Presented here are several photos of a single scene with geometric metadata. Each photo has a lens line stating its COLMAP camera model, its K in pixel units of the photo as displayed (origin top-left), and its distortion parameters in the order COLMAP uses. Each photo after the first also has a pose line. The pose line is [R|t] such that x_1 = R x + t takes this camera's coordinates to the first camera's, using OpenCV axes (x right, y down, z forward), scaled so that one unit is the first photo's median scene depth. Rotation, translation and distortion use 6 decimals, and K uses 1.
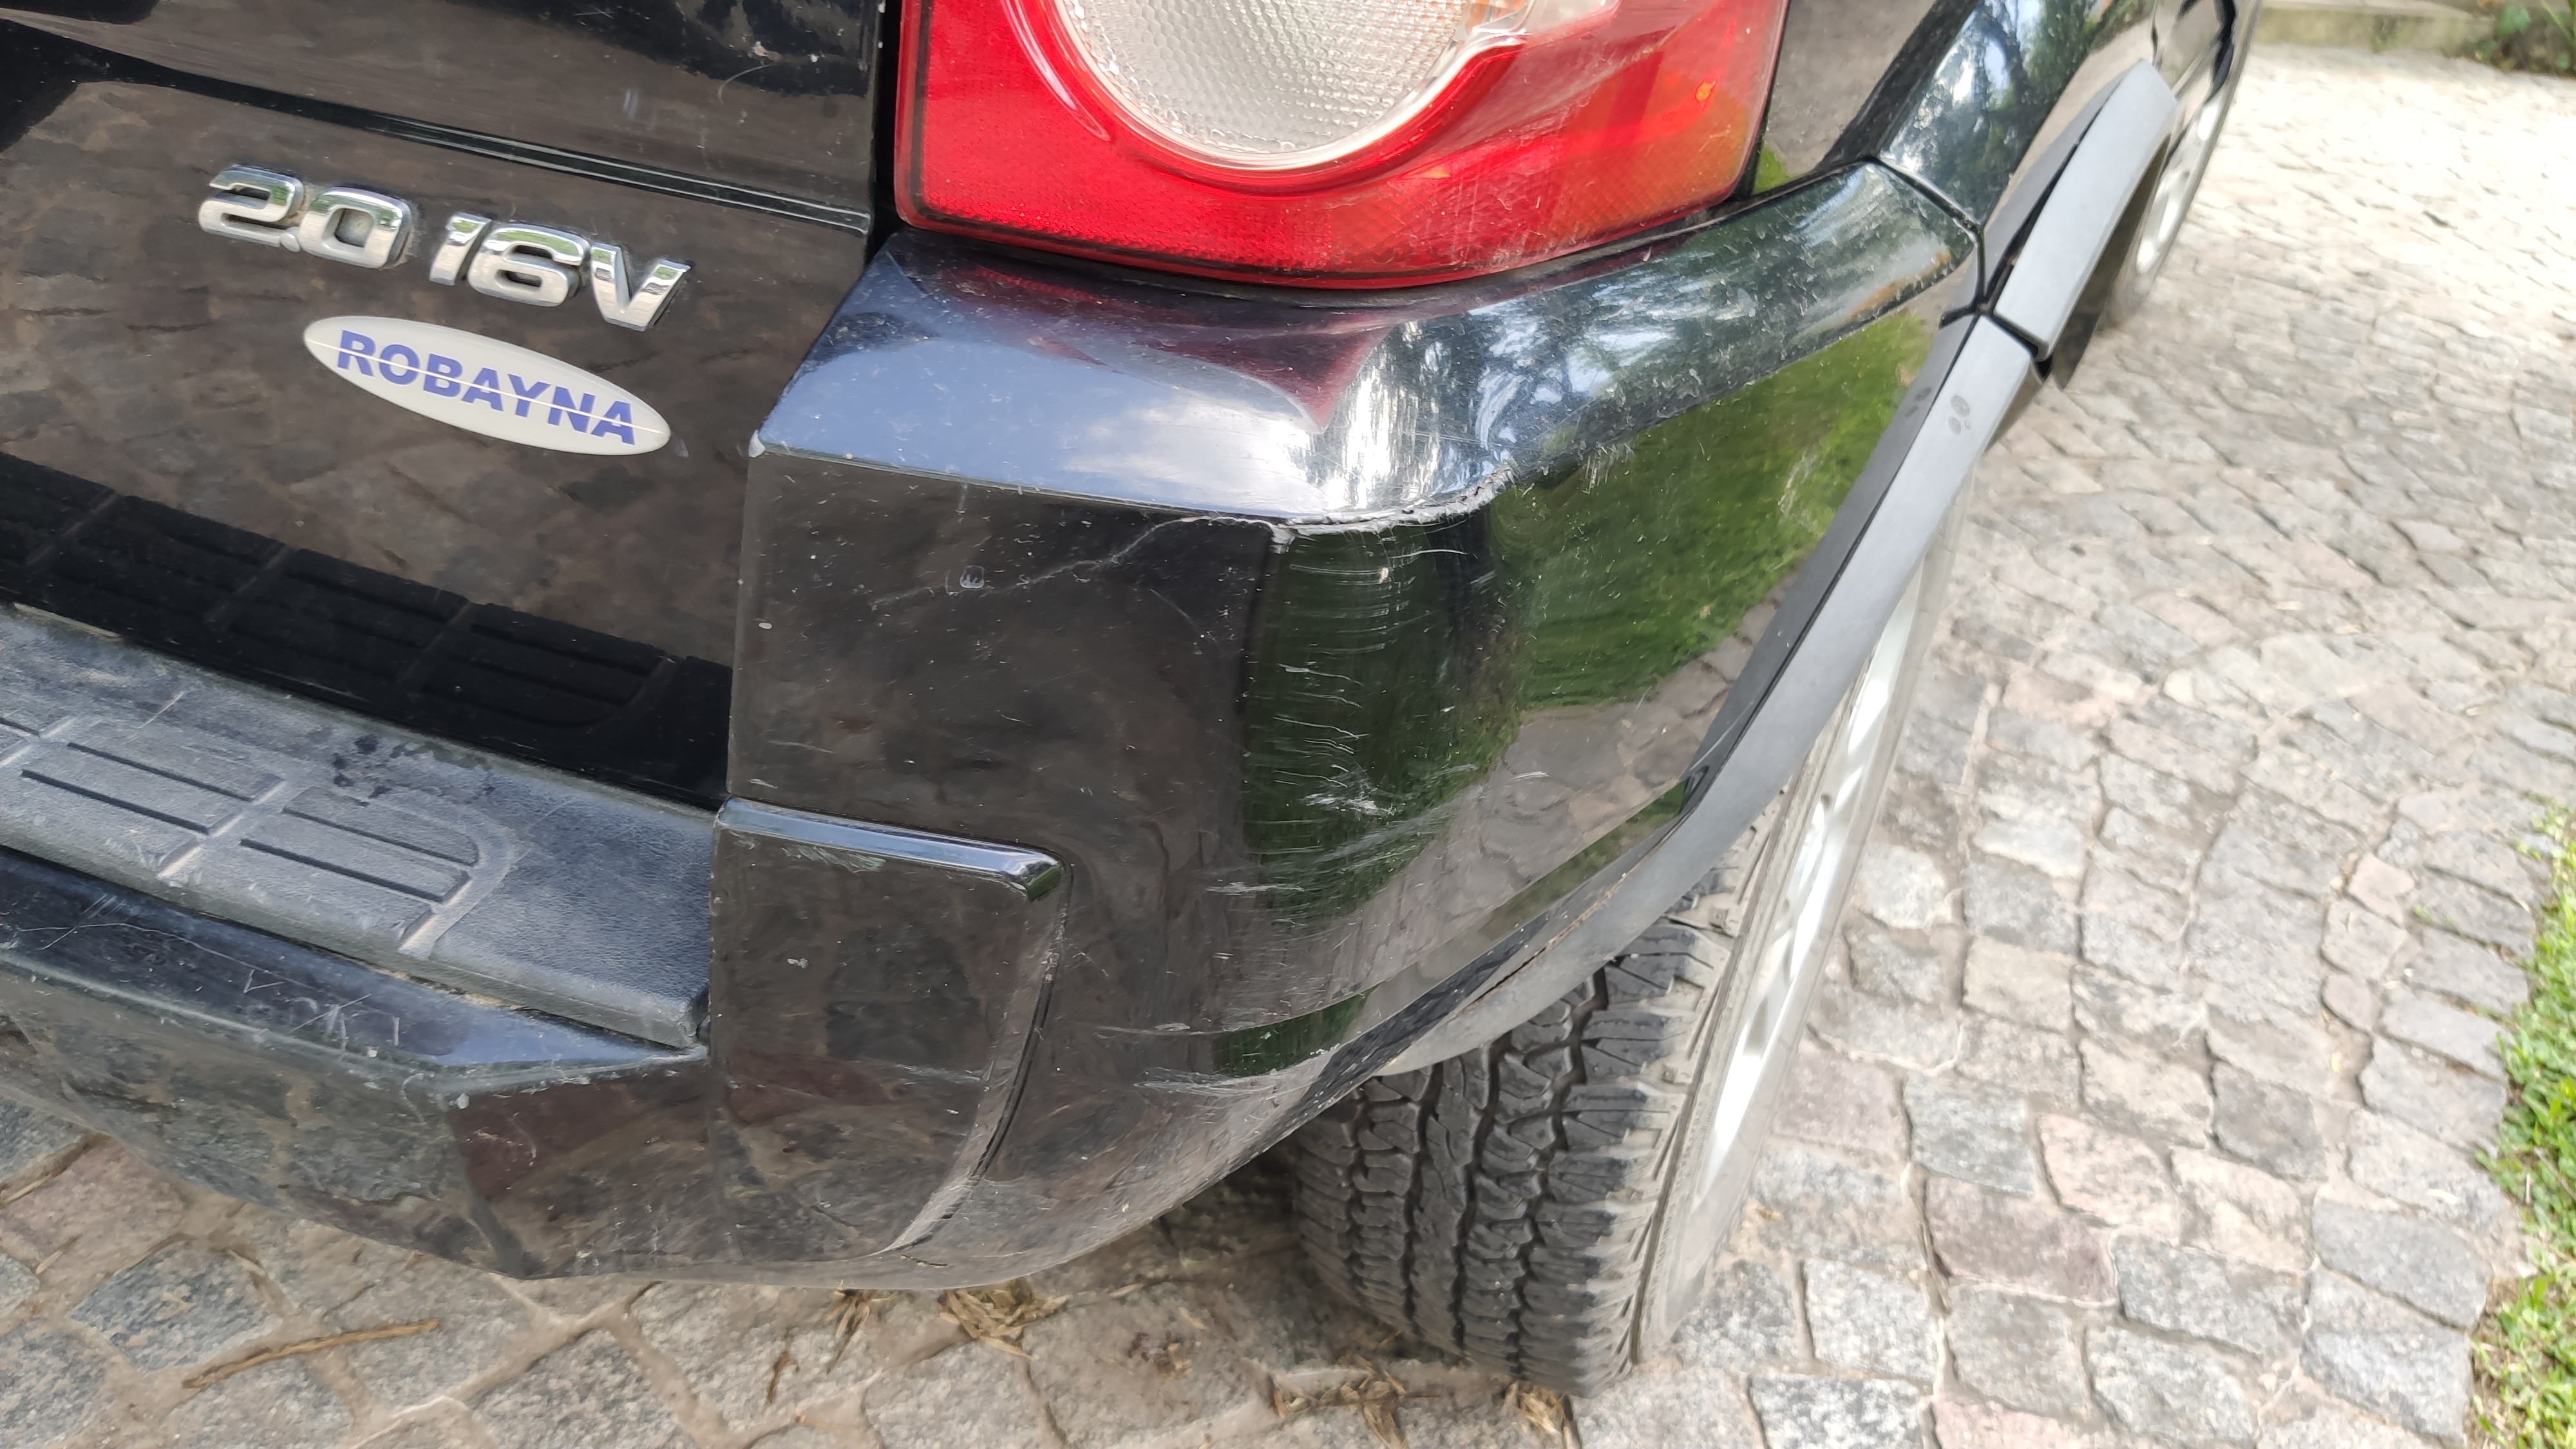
lens RADIAL K [[1980.0, 0, 1294.1], [0, 1980.0, 714.0], [0, 0, 1]] dist [-0.000609, -0.011035]
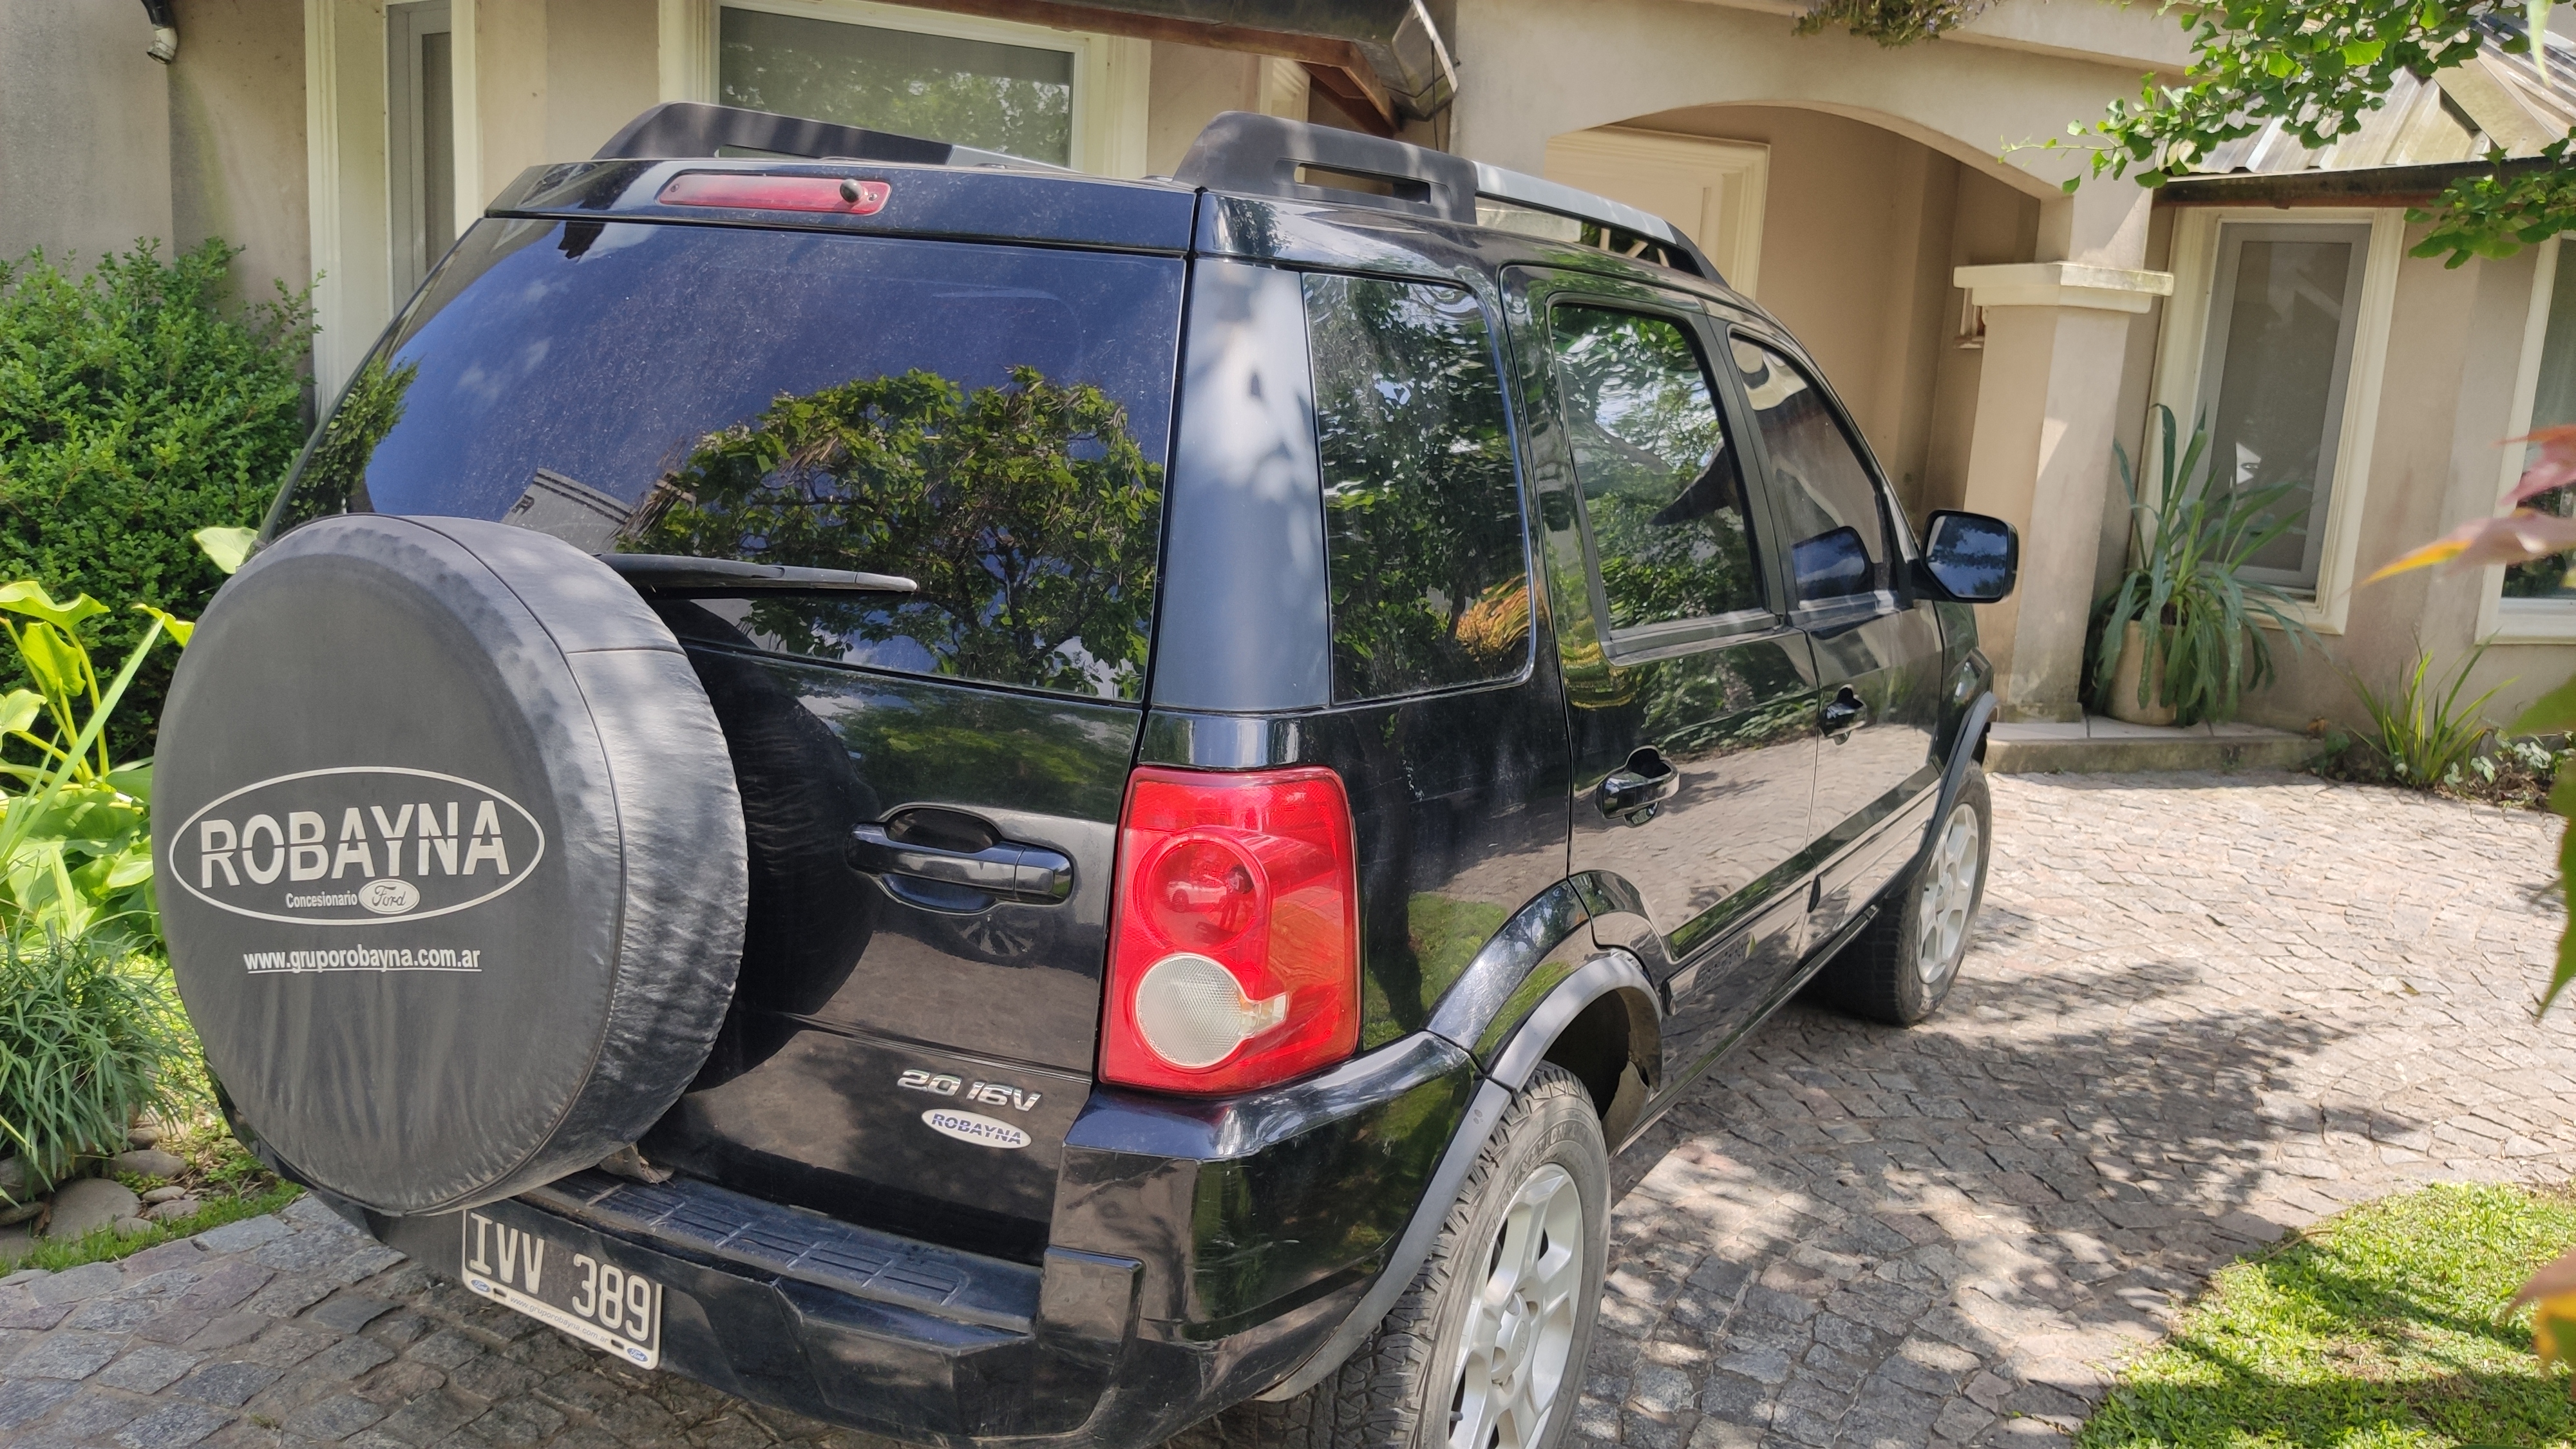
lens RADIAL K [[1980.0, 0, 1275.4], [0, 1980.0, 714.3], [0, 0, 1]] dist [-0.000609, -0.011035]
pose [[0.997132, -0.044782, -0.061007, 0.105692], [0.022064, 0.943134, -0.331681, 0.092606], [0.072391, 0.329384, 0.941417, -0.733029]]
